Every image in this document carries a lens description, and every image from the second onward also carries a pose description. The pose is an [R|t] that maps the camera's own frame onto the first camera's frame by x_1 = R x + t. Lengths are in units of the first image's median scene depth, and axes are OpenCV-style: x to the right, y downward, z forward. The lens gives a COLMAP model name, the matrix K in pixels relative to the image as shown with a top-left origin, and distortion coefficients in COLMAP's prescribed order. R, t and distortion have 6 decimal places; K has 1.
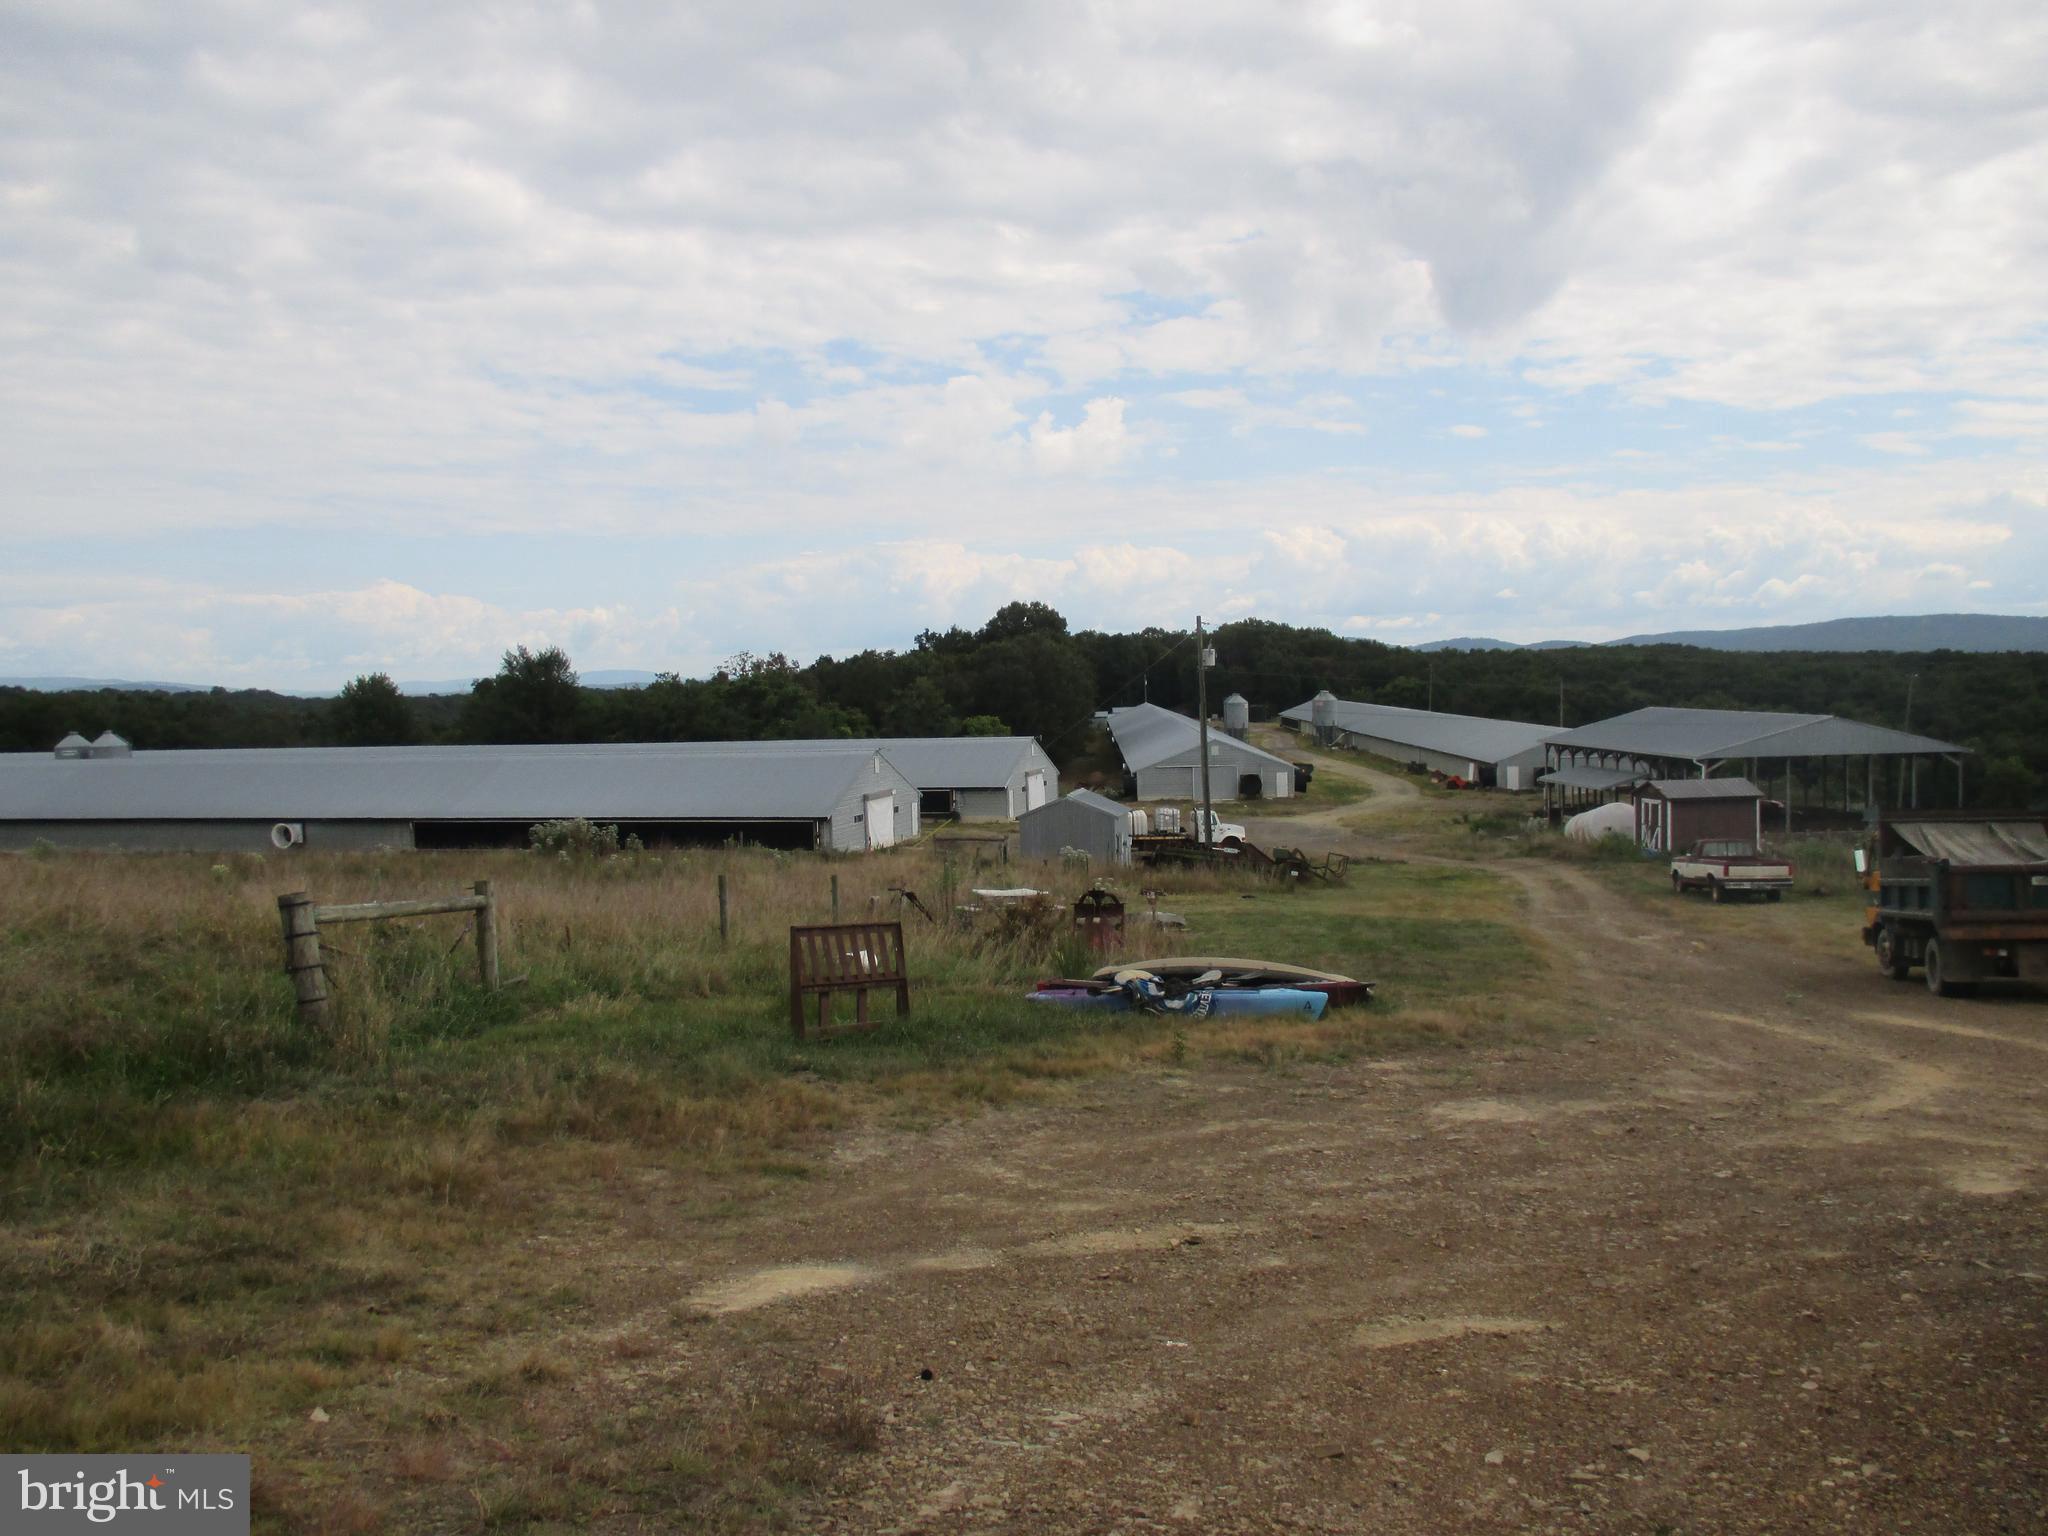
lens RADIAL K [[1715.6, 0, 1031.7], [0, 1715.6, 766.2], [0, 0, 1]] dist [-0.037351, 0.023265]
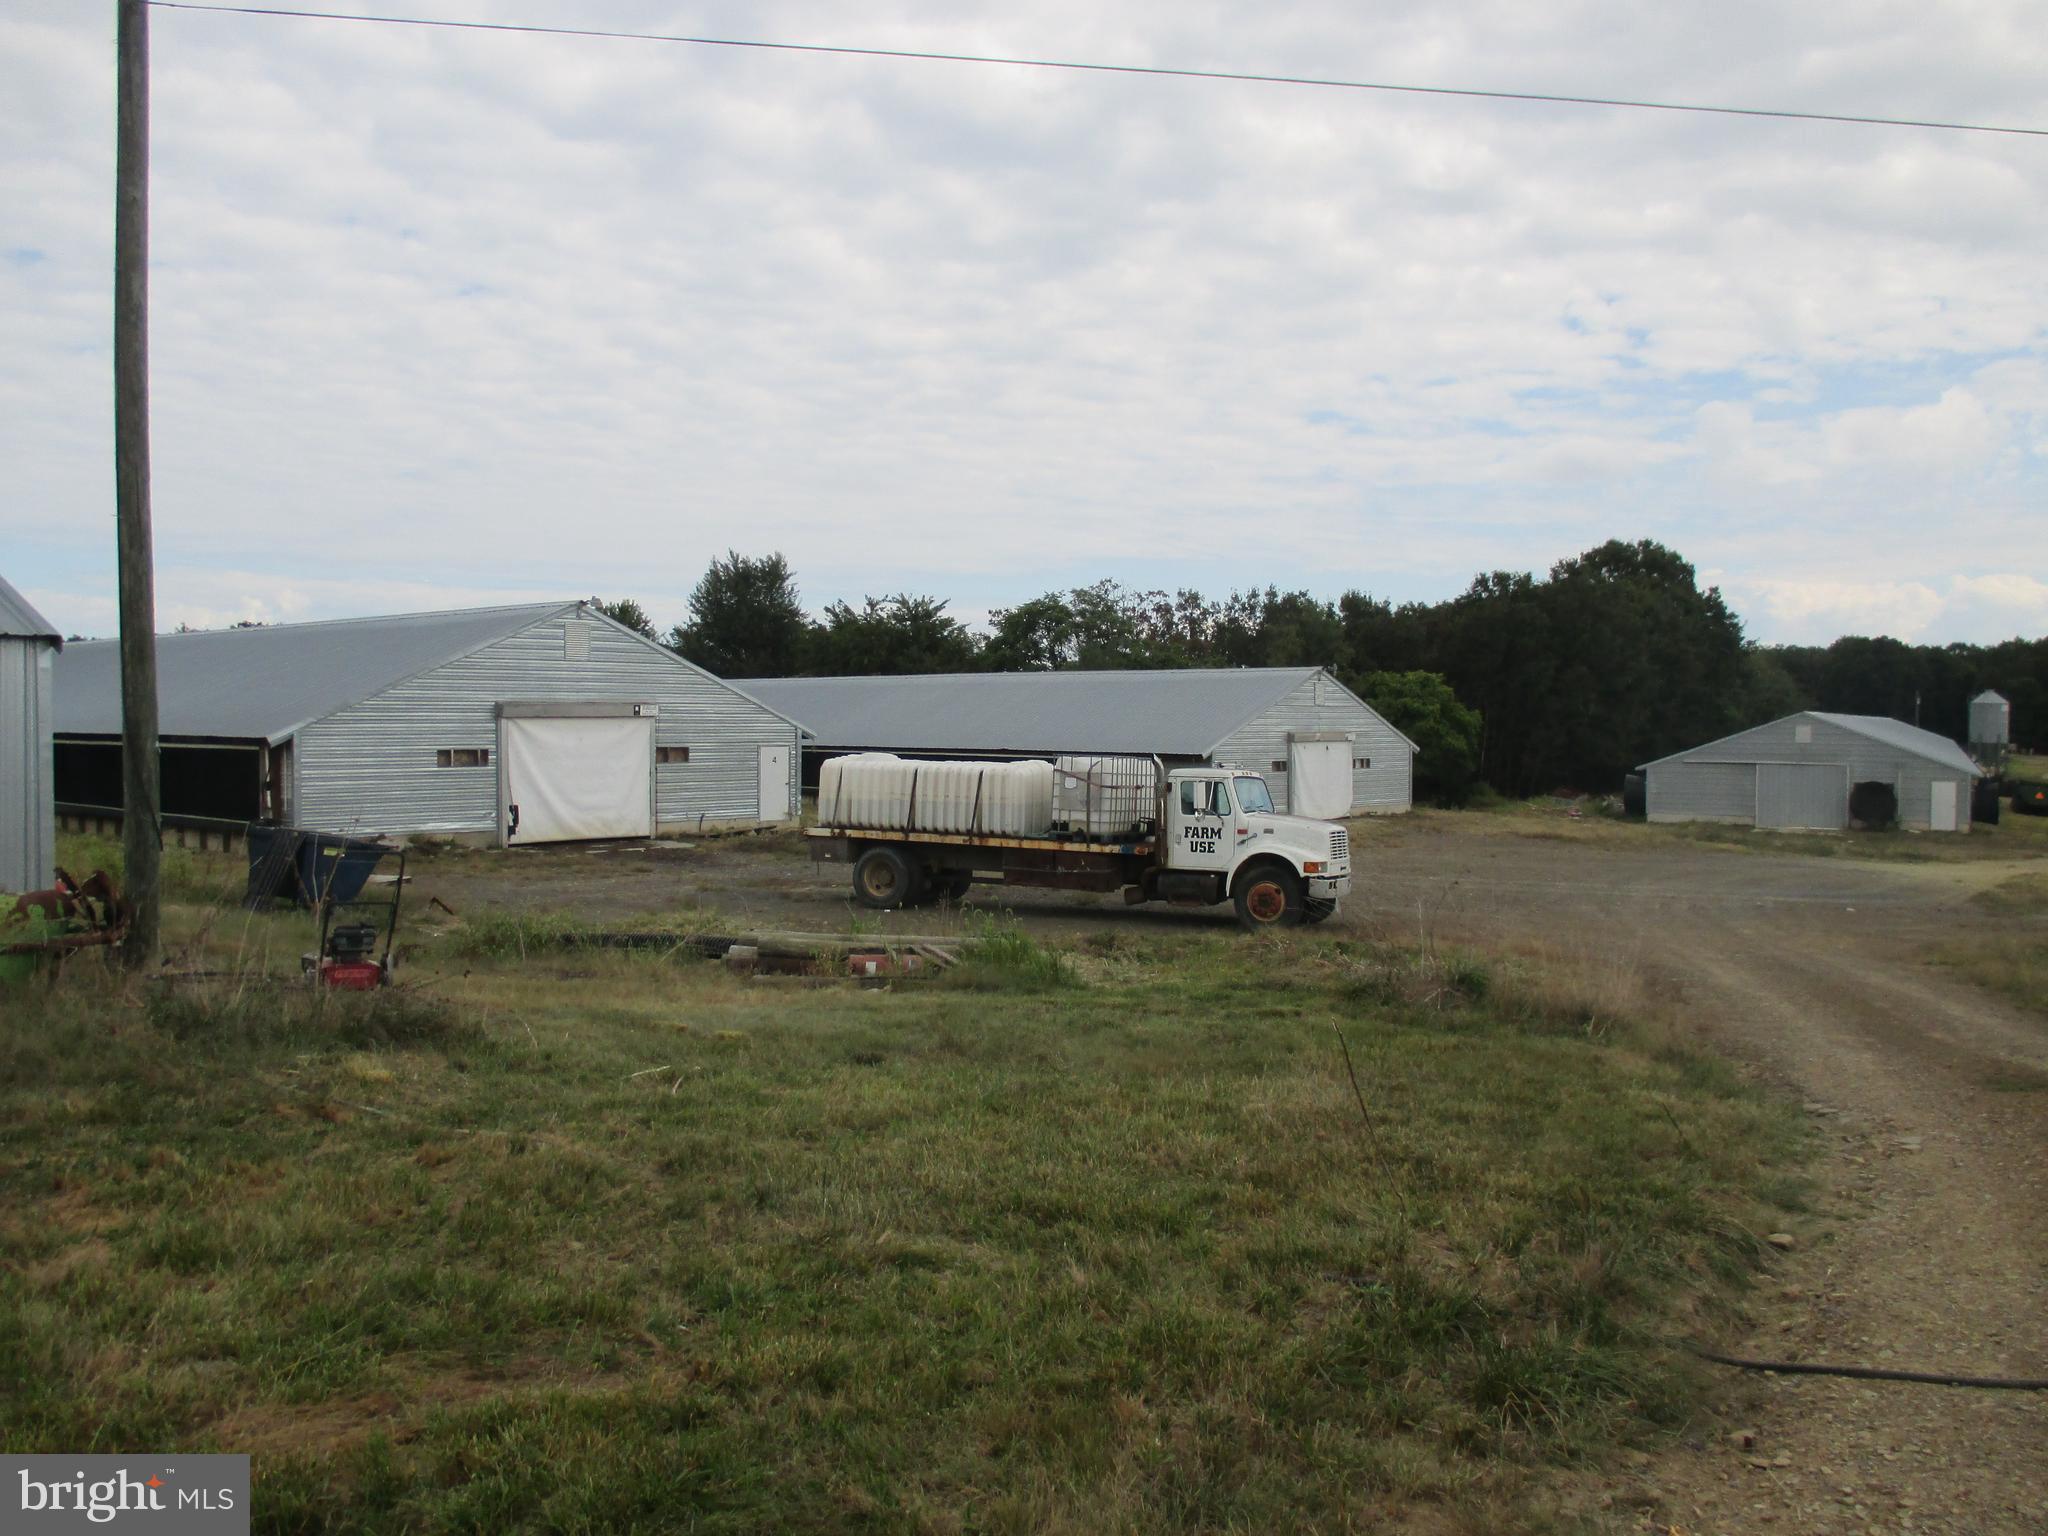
lens RADIAL K [[1715.6, 0, 1029.3], [0, 1715.6, 768.1], [0, 0, 1]] dist [-0.037351, 0.023265]
pose [[0.897049, 0.043096, -0.439825, 0.123702], [-0.051215, 0.998666, -0.006603, 0.017062], [0.438954, 0.028449, 0.898059, 0.412668]]
